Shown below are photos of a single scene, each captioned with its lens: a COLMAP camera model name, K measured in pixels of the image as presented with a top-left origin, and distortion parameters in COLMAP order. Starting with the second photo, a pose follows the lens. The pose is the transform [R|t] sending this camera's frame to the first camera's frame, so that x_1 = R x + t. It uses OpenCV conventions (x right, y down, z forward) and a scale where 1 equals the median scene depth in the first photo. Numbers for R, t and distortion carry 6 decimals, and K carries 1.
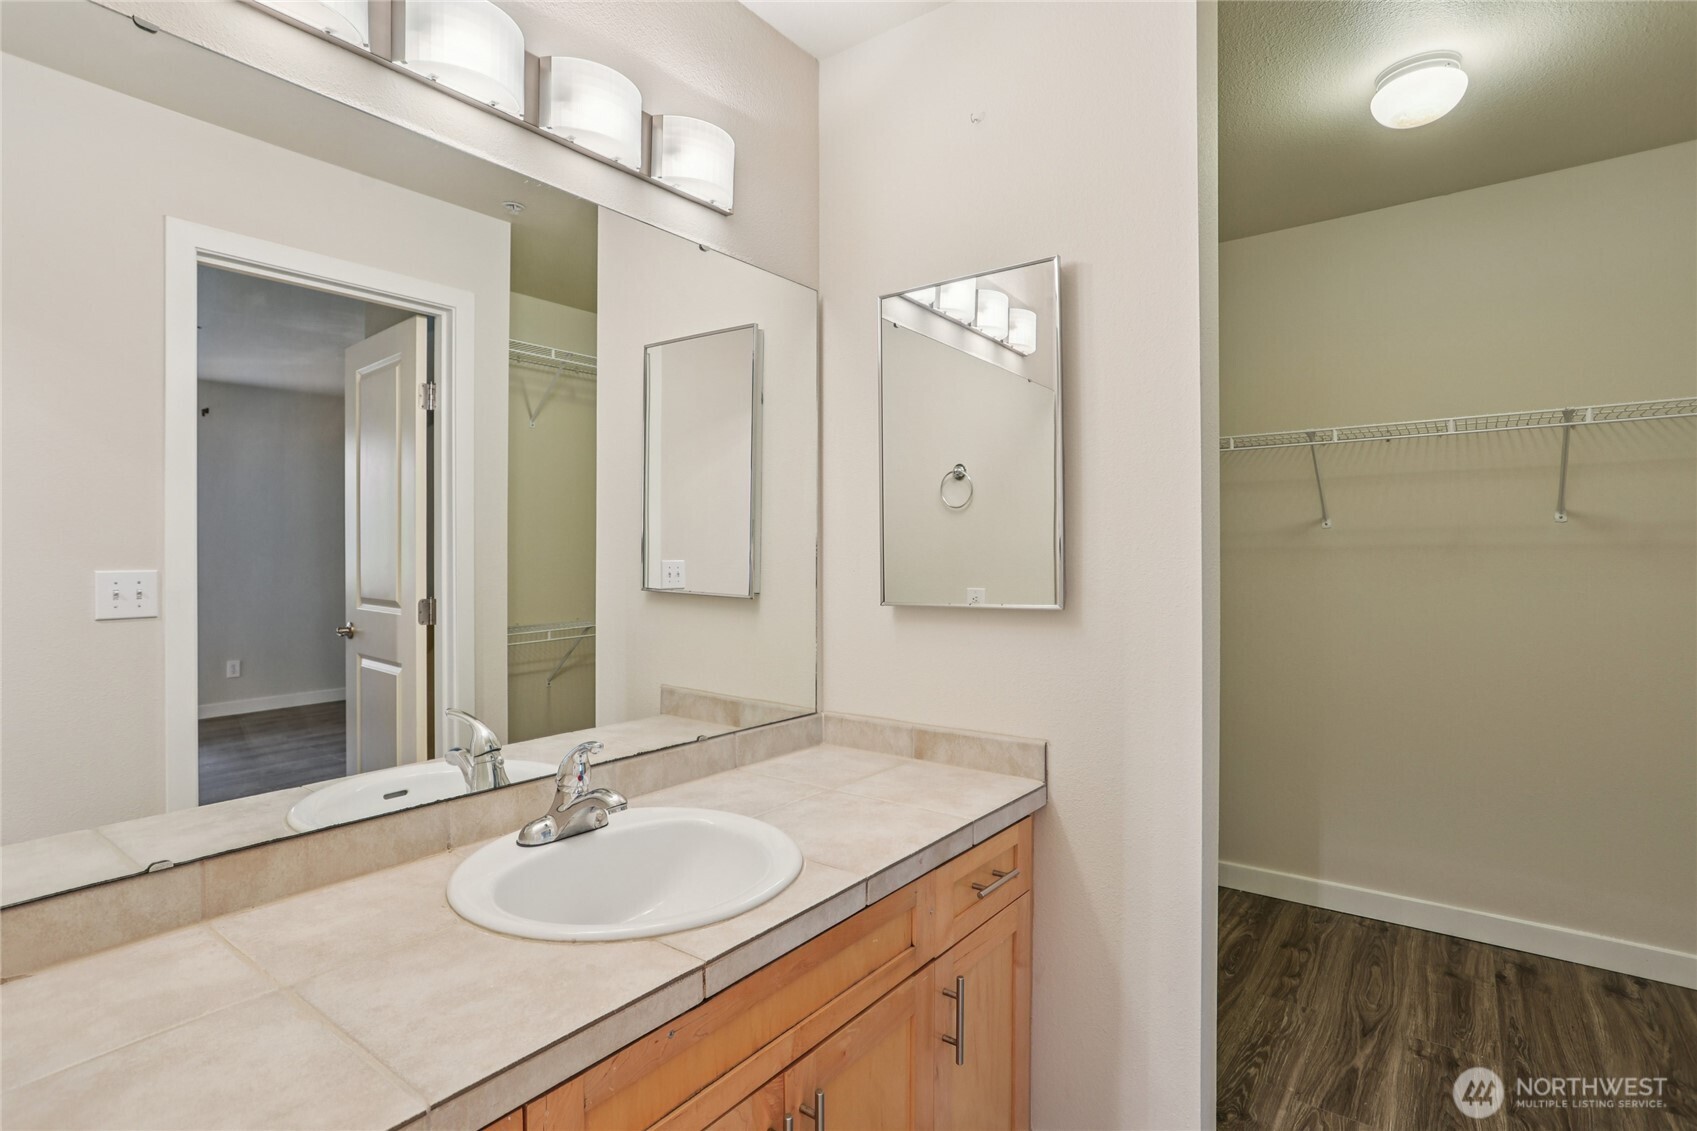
lens RADIAL K [[836.5, 0, 853.2], [0, 836.5, 556.5], [0, 0, 1]] dist [-0.069699, 0.045843]
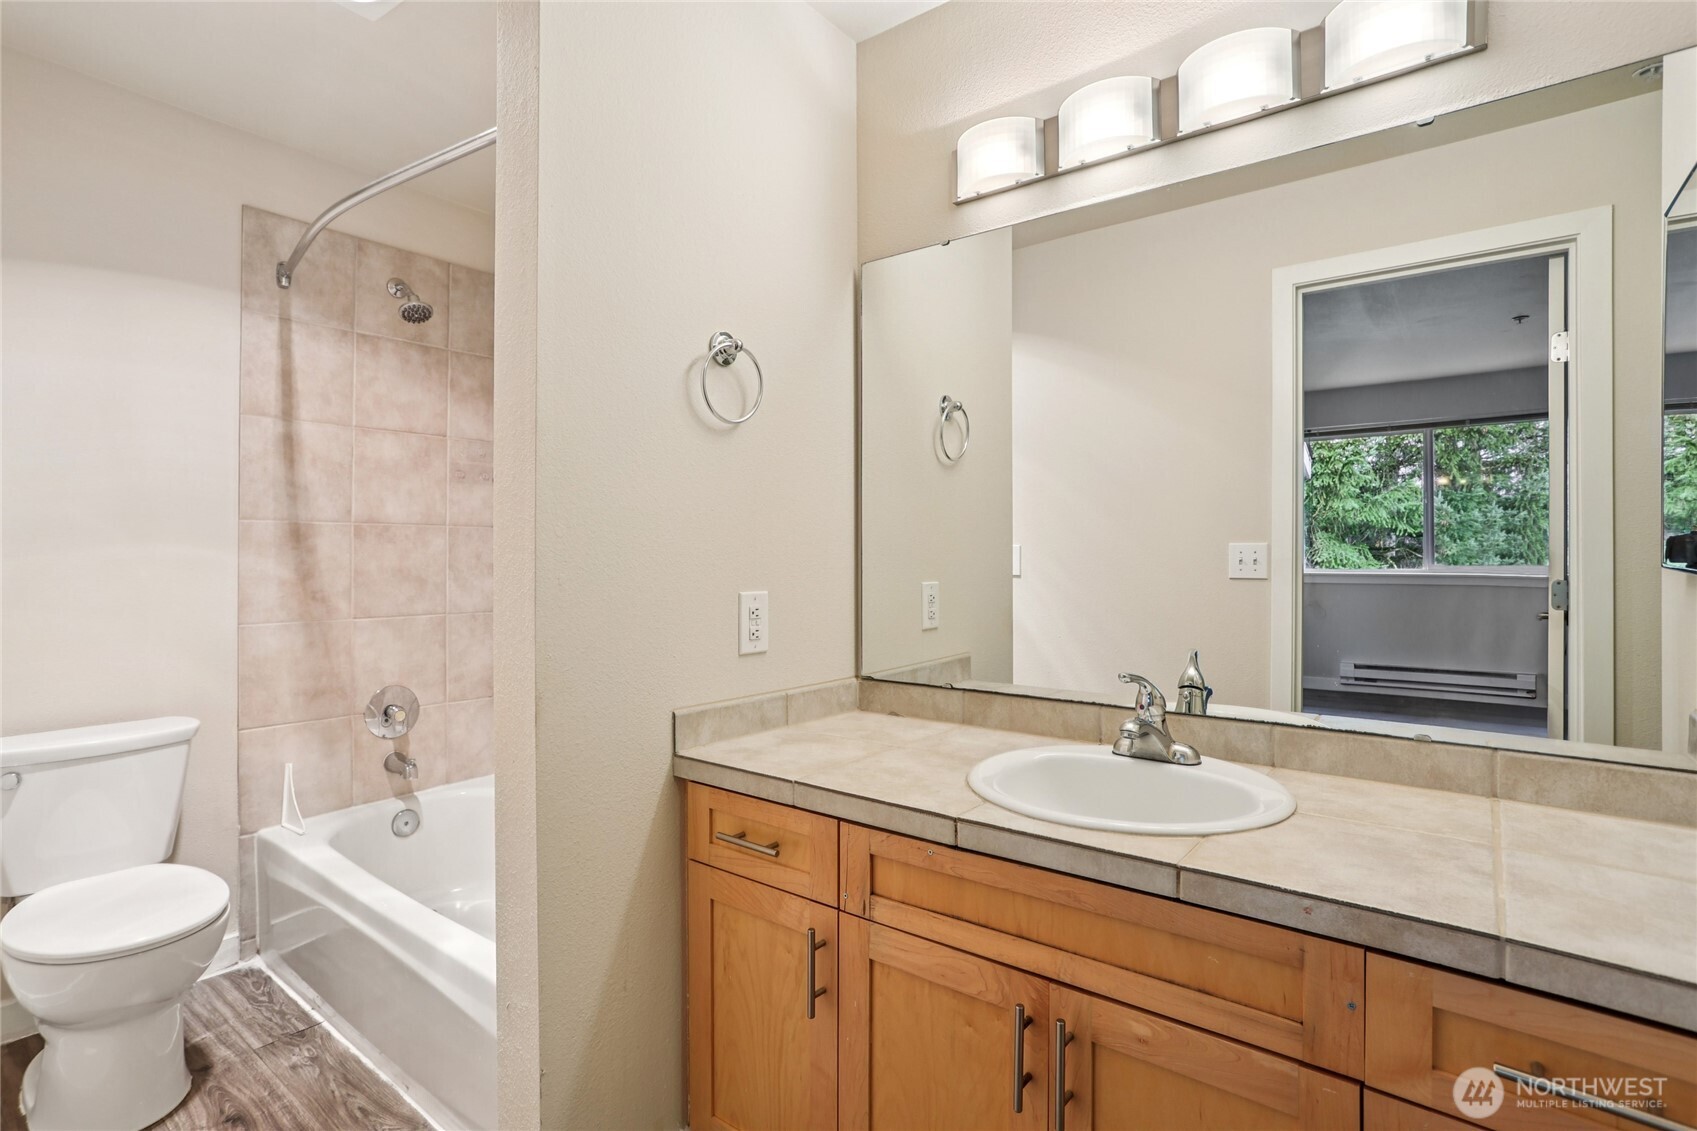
lens RADIAL K [[836.5, 0, 853.2], [0, 836.5, 556.5], [0, 0, 1]] dist [-0.069699, 0.045843]
pose [[-0.019856, 0.005953, -0.999785, 0.761914], [-0.002485, 0.999979, 0.006003, 0.050349], [0.999800, 0.002604, -0.019841, 0.582025]]
